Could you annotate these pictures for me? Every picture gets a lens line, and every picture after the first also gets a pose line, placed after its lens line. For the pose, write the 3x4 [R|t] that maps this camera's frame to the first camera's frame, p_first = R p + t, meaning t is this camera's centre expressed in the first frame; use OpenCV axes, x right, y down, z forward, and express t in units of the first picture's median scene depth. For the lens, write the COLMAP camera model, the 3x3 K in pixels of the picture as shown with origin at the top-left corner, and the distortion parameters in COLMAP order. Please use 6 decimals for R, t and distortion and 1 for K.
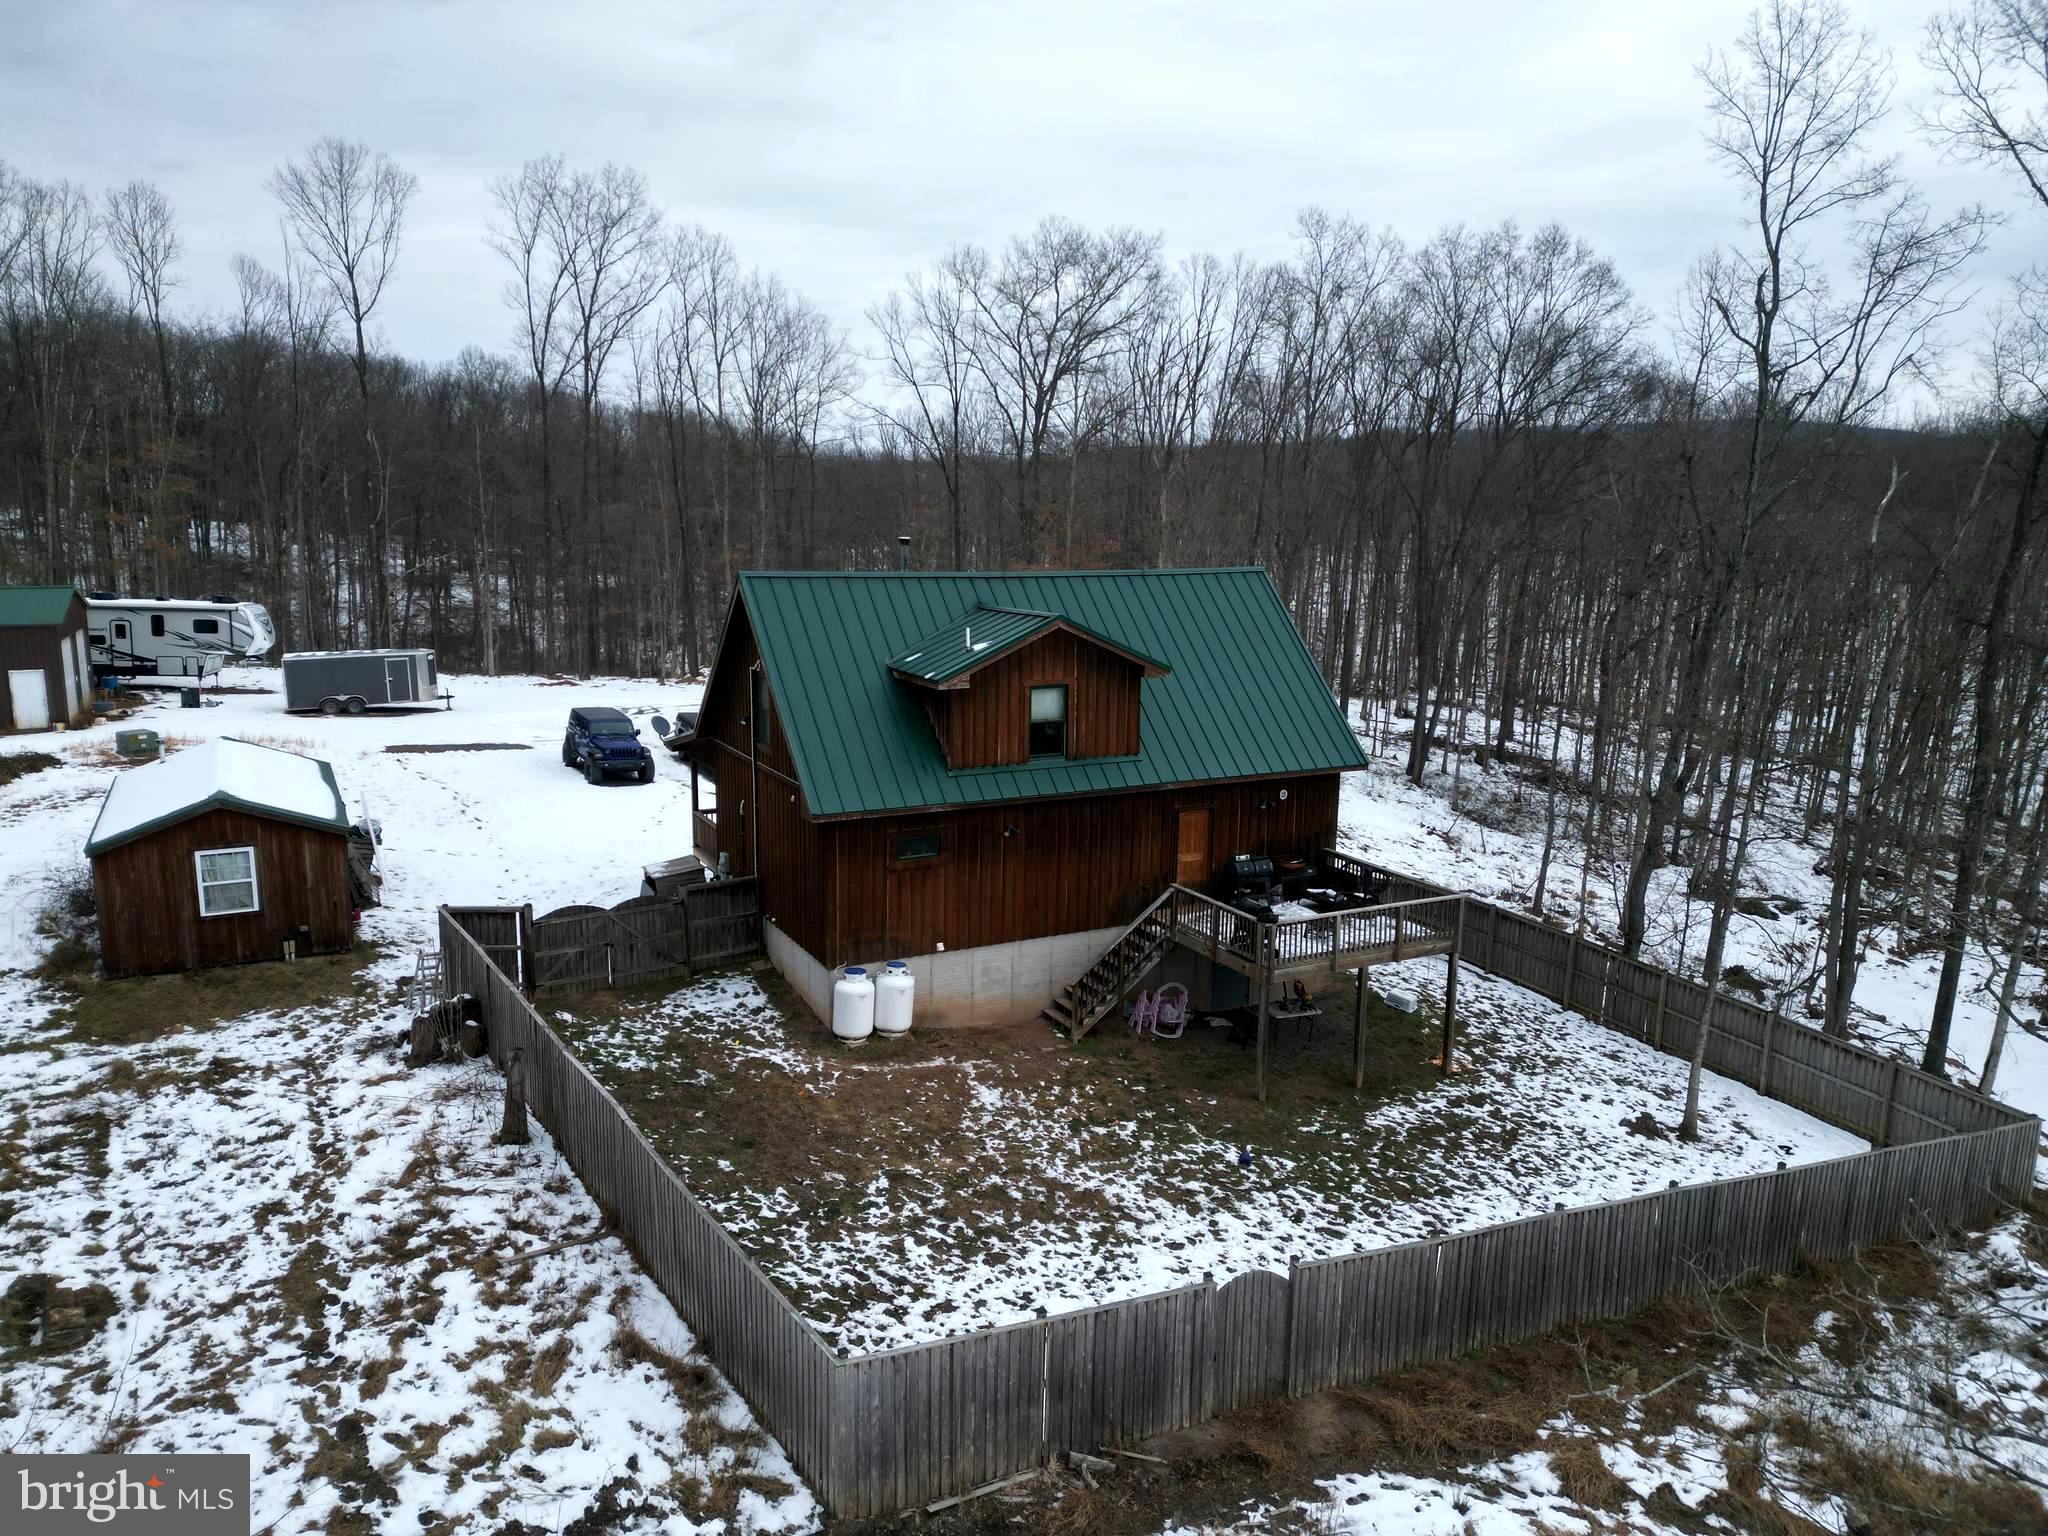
lens RADIAL K [[1432.1, 0, 1027.5], [0, 1432.1, 769.2], [0, 0, 1]] dist [0.038763, -0.013890]
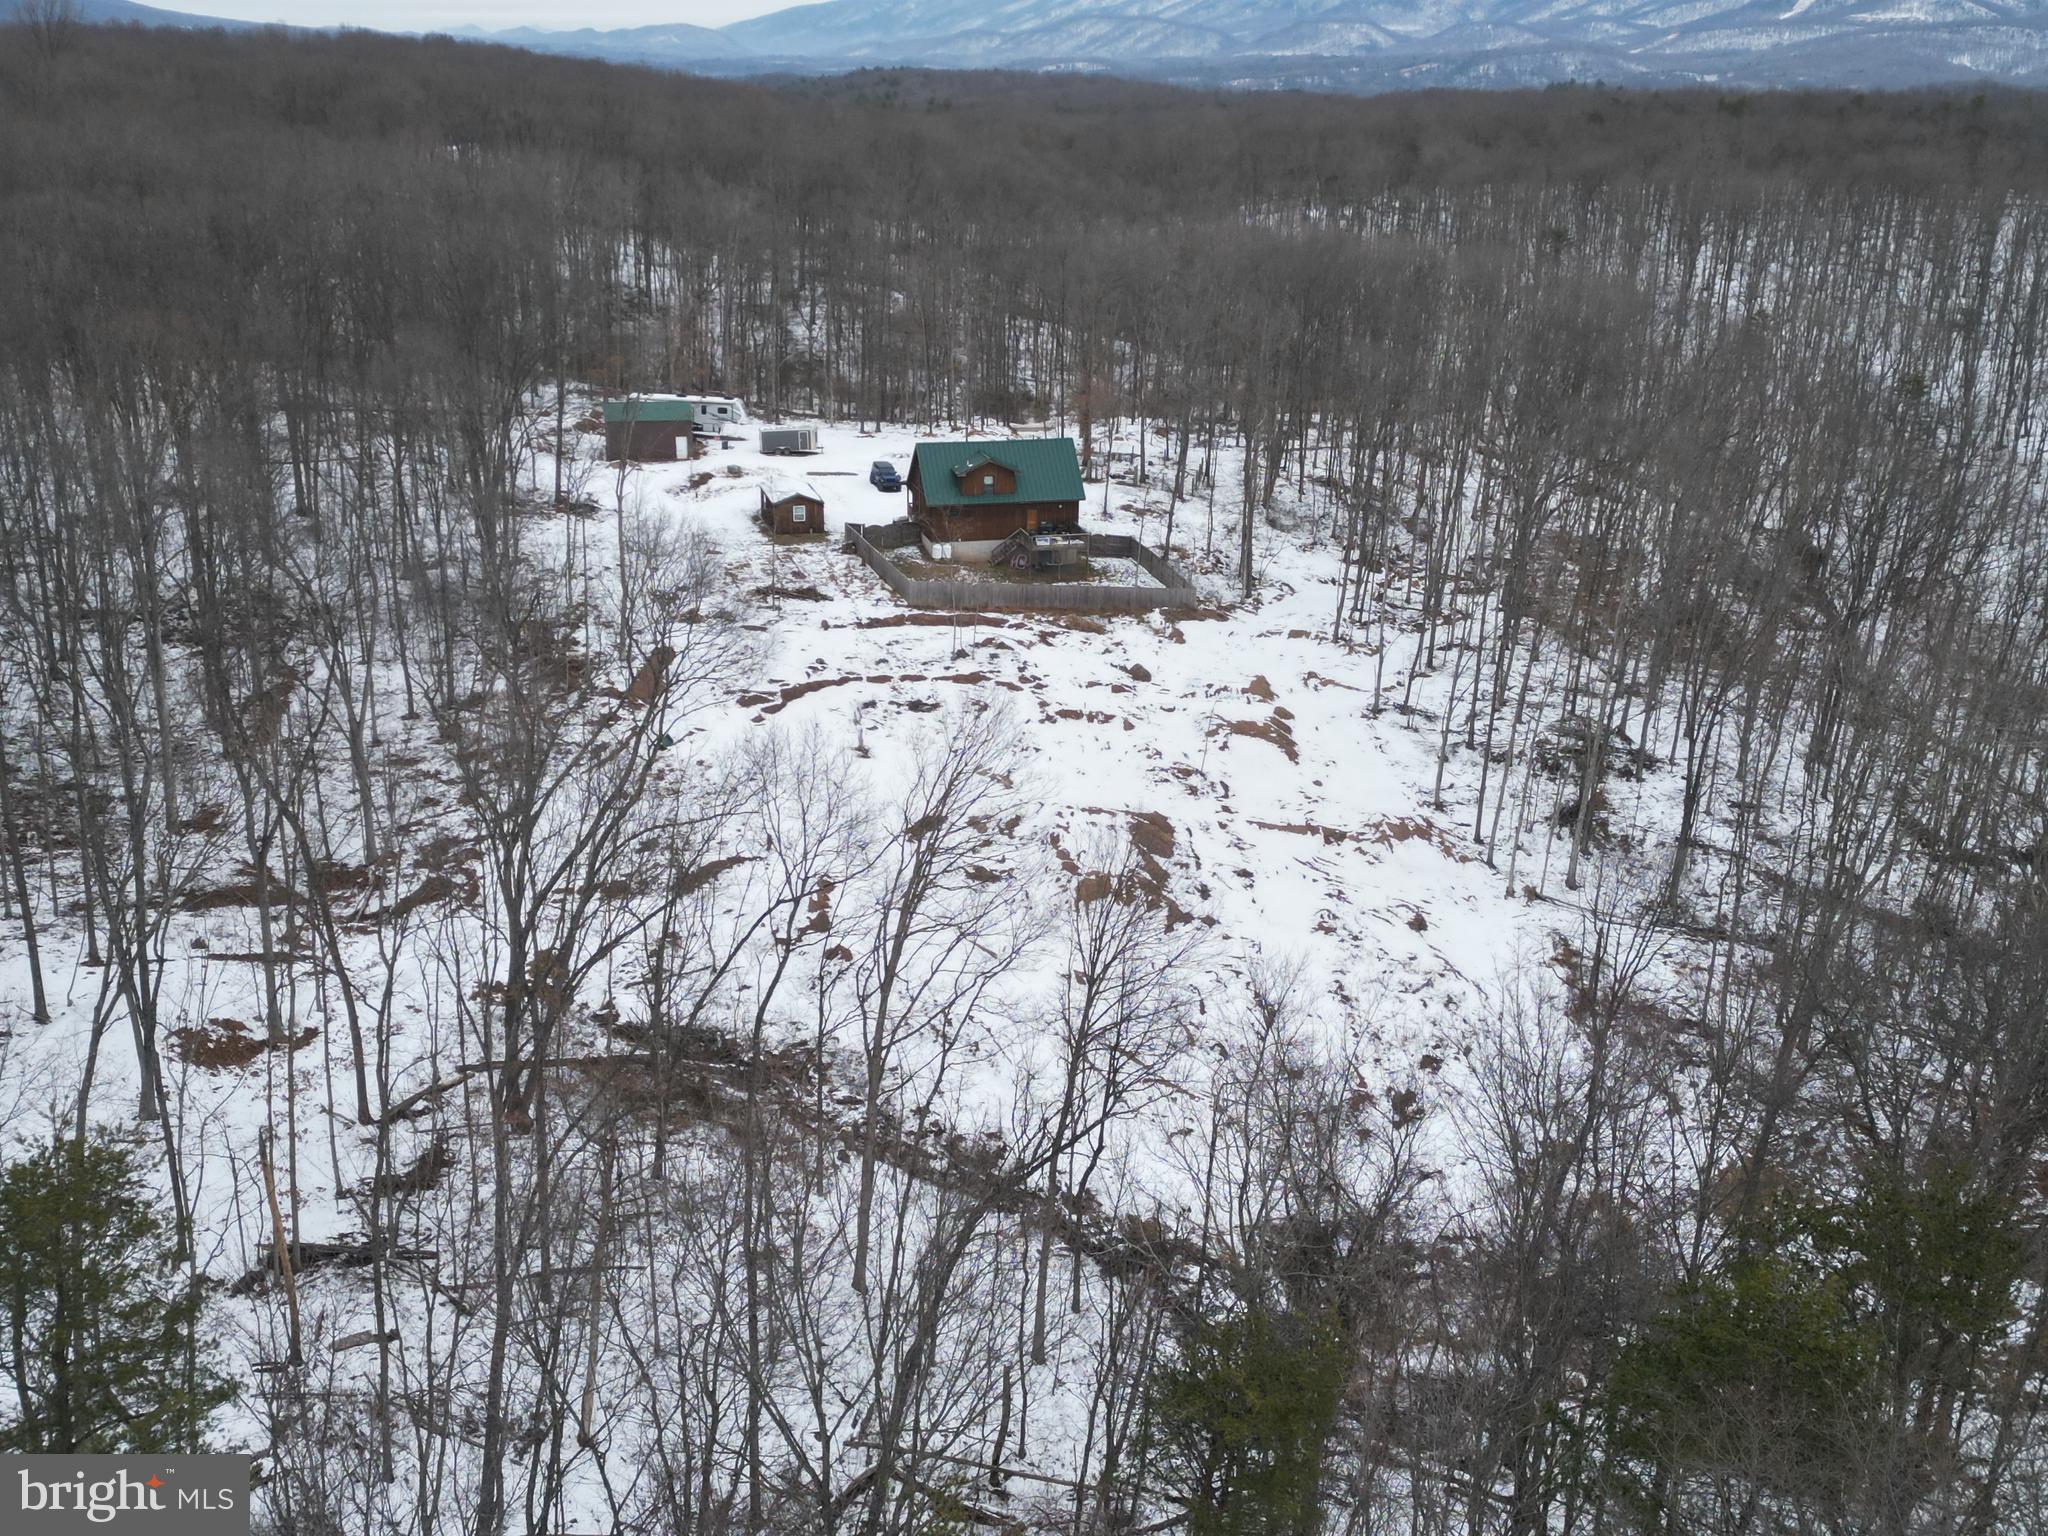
lens RADIAL K [[1432.1, 0, 1024.4], [0, 1432.1, 768.0], [0, 0, 1]] dist [0.038763, -0.013890]
pose [[0.979444, 0.086813, -0.182077, 1.039131], [-0.048247, 0.977273, 0.206419, -0.105897], [0.195859, -0.193392, 0.961374, -3.413947]]
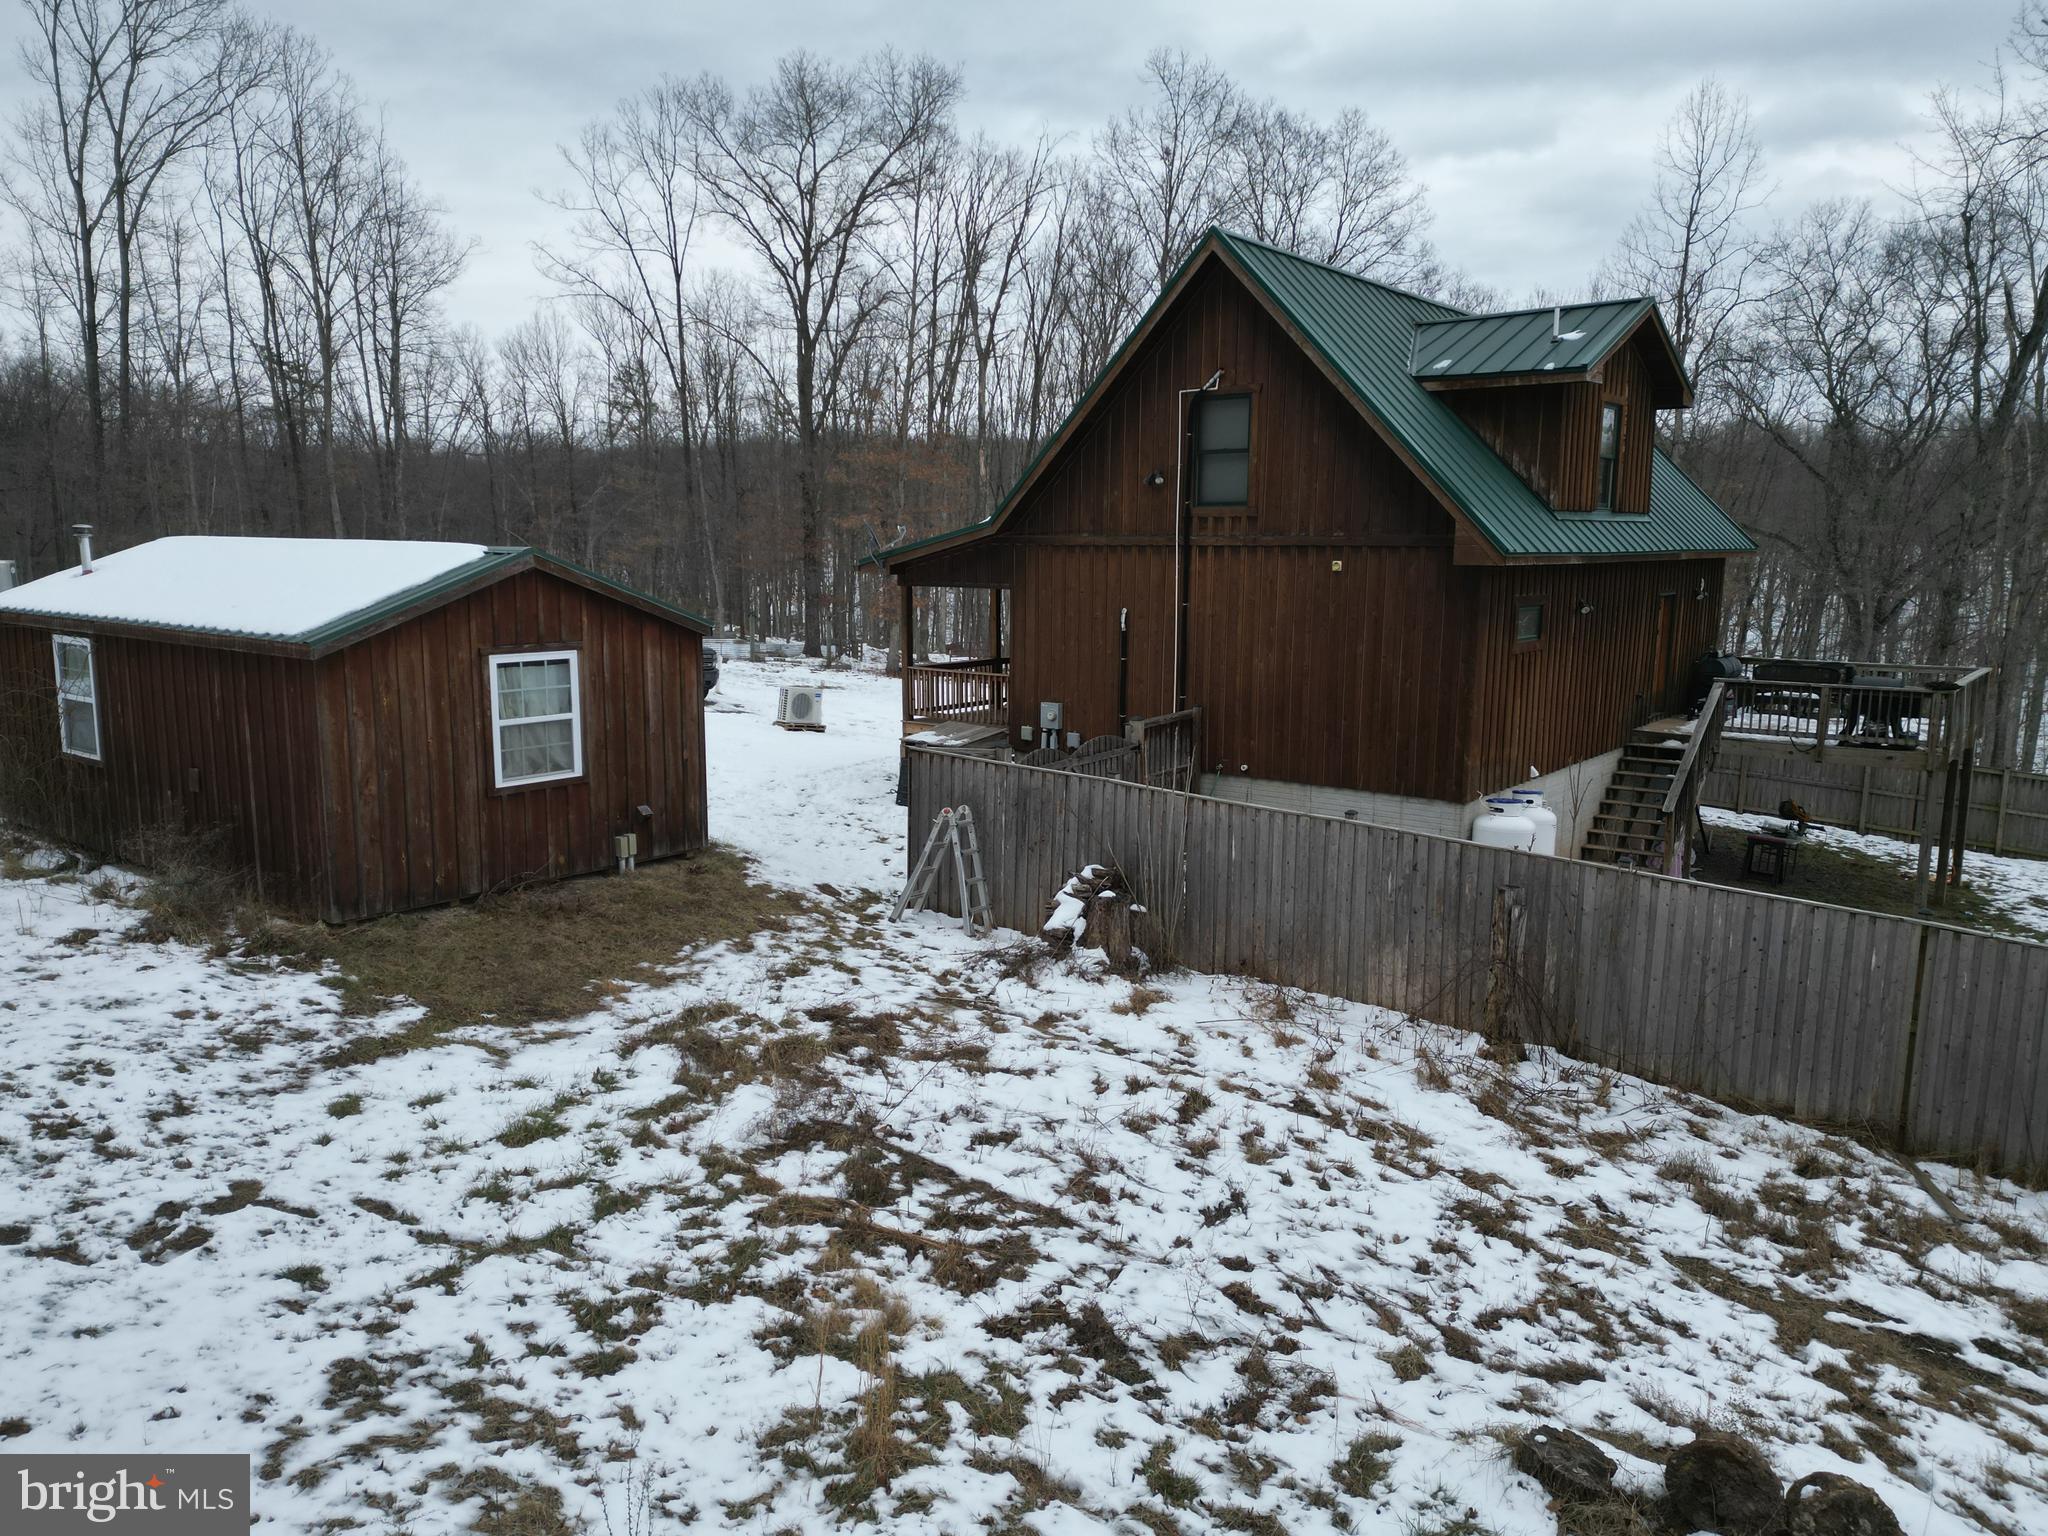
lens RADIAL K [[1432.1, 0, 1021.5], [0, 1432.1, 768.6], [0, 0, 1]] dist [0.038763, -0.013890]
pose [[0.906048, -0.065781, 0.418031, -0.637401], [0.078496, 0.996826, -0.013276, 0.120506], [-0.415831, 0.044843, 0.908336, 0.489518]]
